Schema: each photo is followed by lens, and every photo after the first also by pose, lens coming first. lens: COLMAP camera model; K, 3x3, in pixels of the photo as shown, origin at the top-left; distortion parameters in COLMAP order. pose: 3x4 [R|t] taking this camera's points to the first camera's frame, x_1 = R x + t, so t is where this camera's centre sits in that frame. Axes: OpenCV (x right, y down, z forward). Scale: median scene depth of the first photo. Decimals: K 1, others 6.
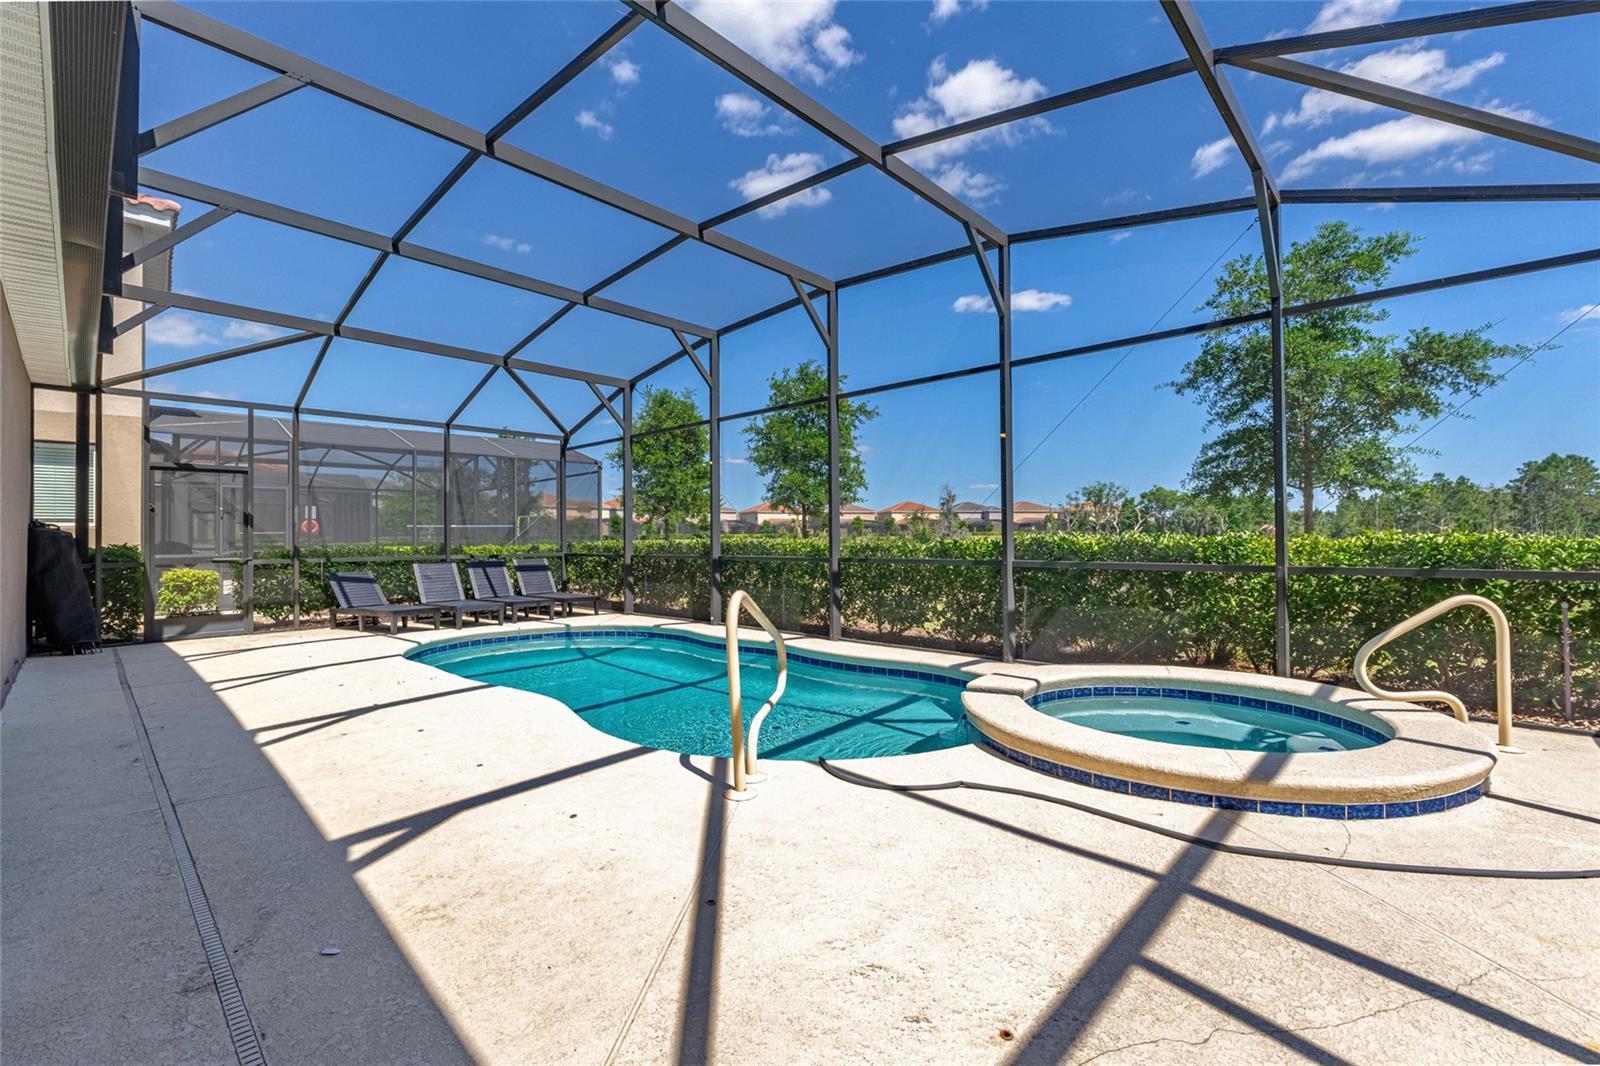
lens RADIAL K [[688.3, 0, 806.1], [0, 688.3, 528.4], [0, 0, 1]] dist [-0.000922, -0.001259]
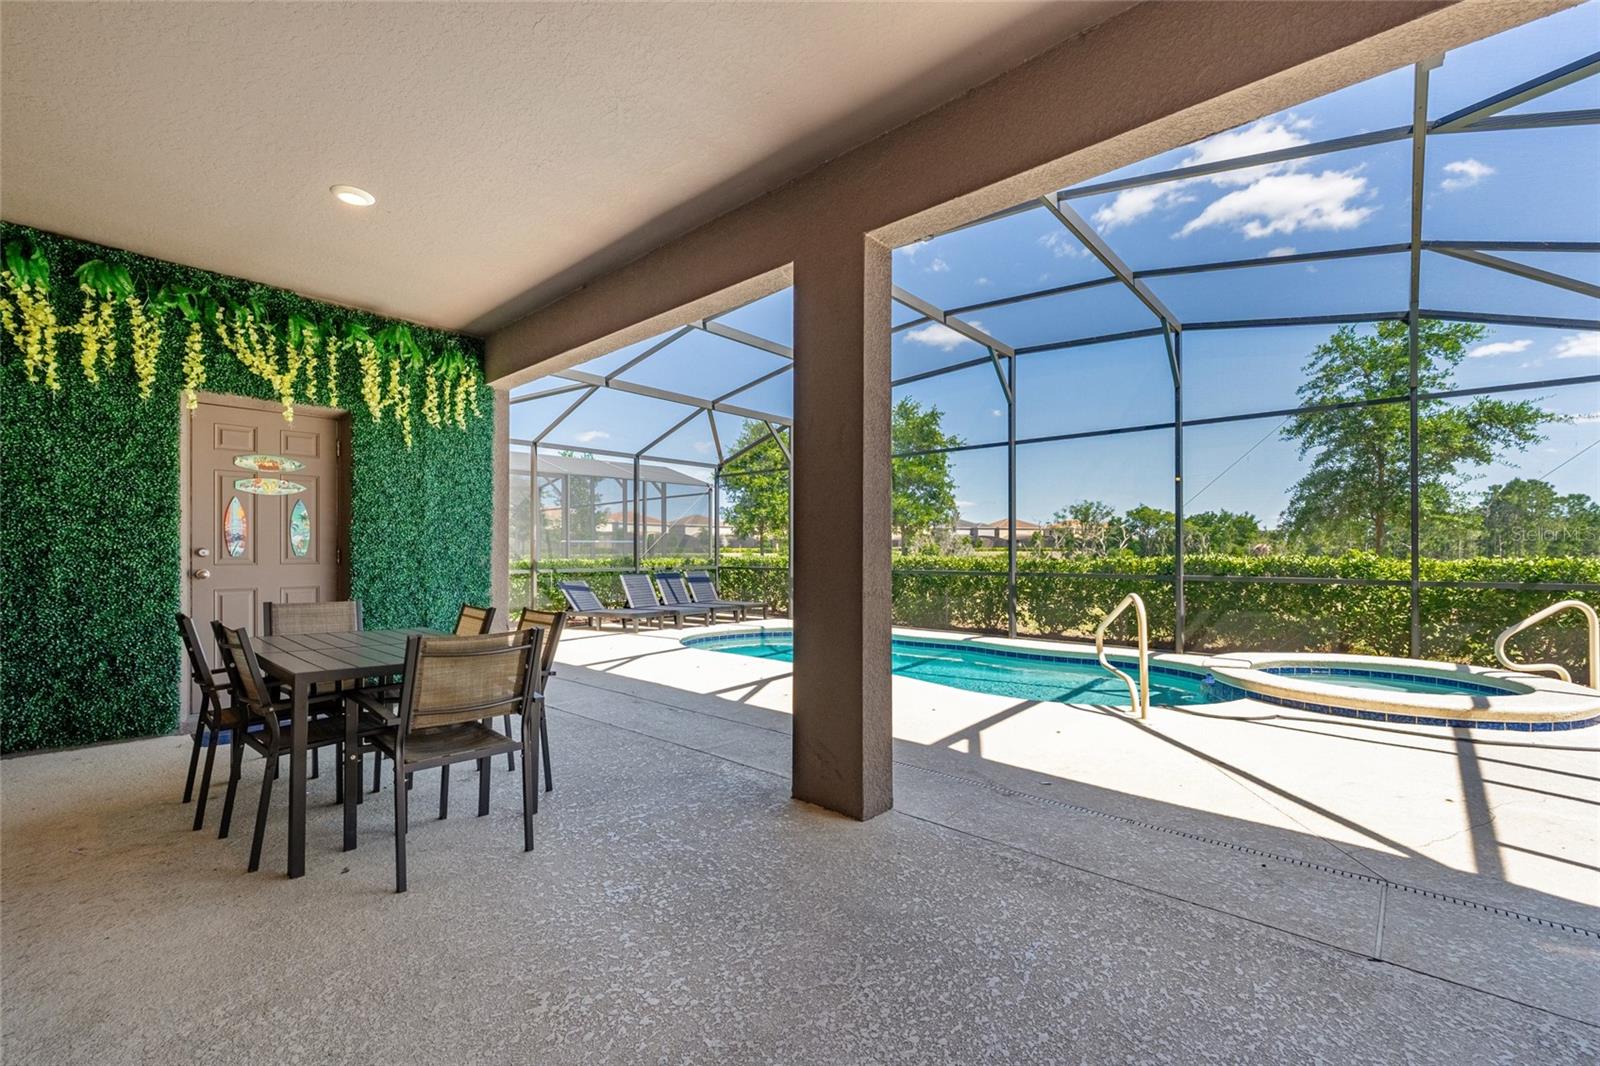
lens RADIAL K [[688.3, 0, 793.0], [0, 688.3, 546.2], [0, 0, 1]] dist [-0.000922, -0.001259]
pose [[0.999646, 0.008447, 0.025244, -0.376031], [-0.008590, 0.999948, 0.005550, -0.007832], [-0.025196, -0.005765, 0.999666, -0.221870]]
